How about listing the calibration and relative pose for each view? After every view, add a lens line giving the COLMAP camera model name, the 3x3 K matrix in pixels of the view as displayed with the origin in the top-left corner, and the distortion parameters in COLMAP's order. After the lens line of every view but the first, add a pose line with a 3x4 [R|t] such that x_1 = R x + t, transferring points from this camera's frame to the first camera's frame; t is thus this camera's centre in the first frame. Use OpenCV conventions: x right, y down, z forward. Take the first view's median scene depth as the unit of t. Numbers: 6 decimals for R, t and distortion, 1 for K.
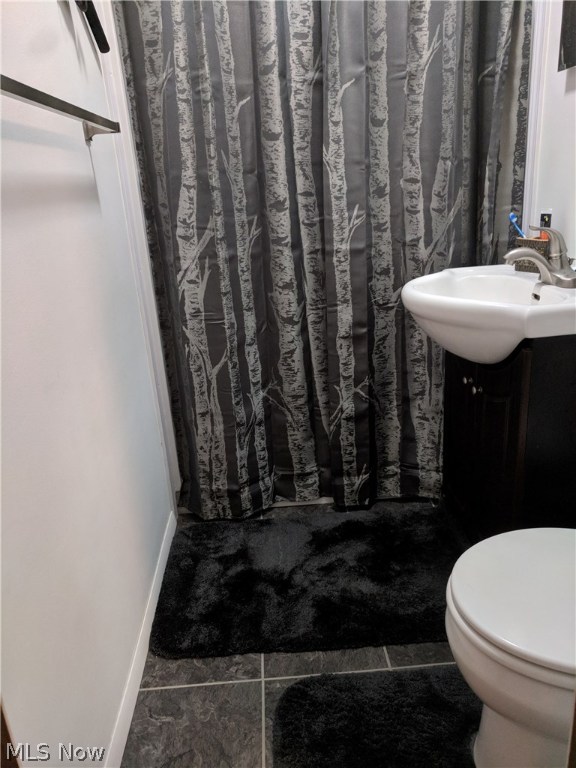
lens RADIAL K [[590.8, 0, 284.6], [0, 590.8, 386.9], [0, 0, 1]] dist [-0.004032, 0.012281]
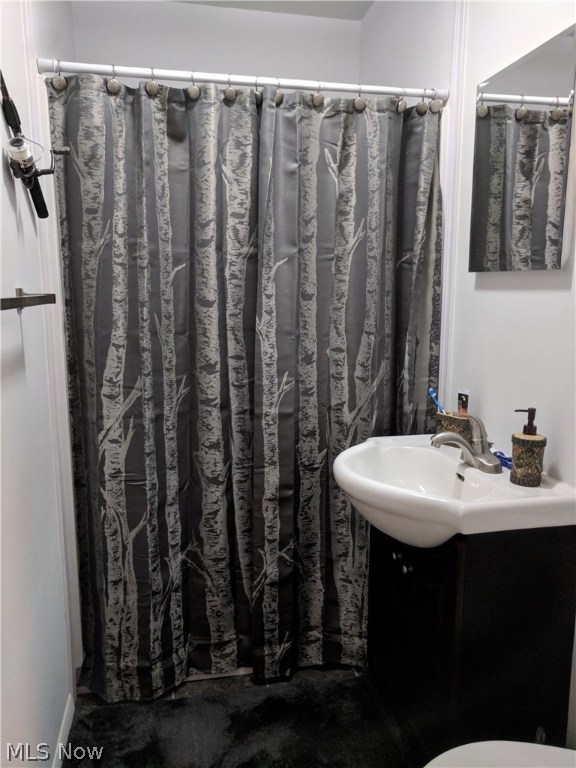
lens RADIAL K [[590.8, 0, 287.7], [0, 590.8, 386.0], [0, 0, 1]] dist [-0.004032, 0.012281]
pose [[0.984212, 0.043902, 0.171464, -0.048963], [-0.012559, 0.983630, -0.179764, -0.098343], [-0.176549, 0.174772, 0.968651, 0.013510]]
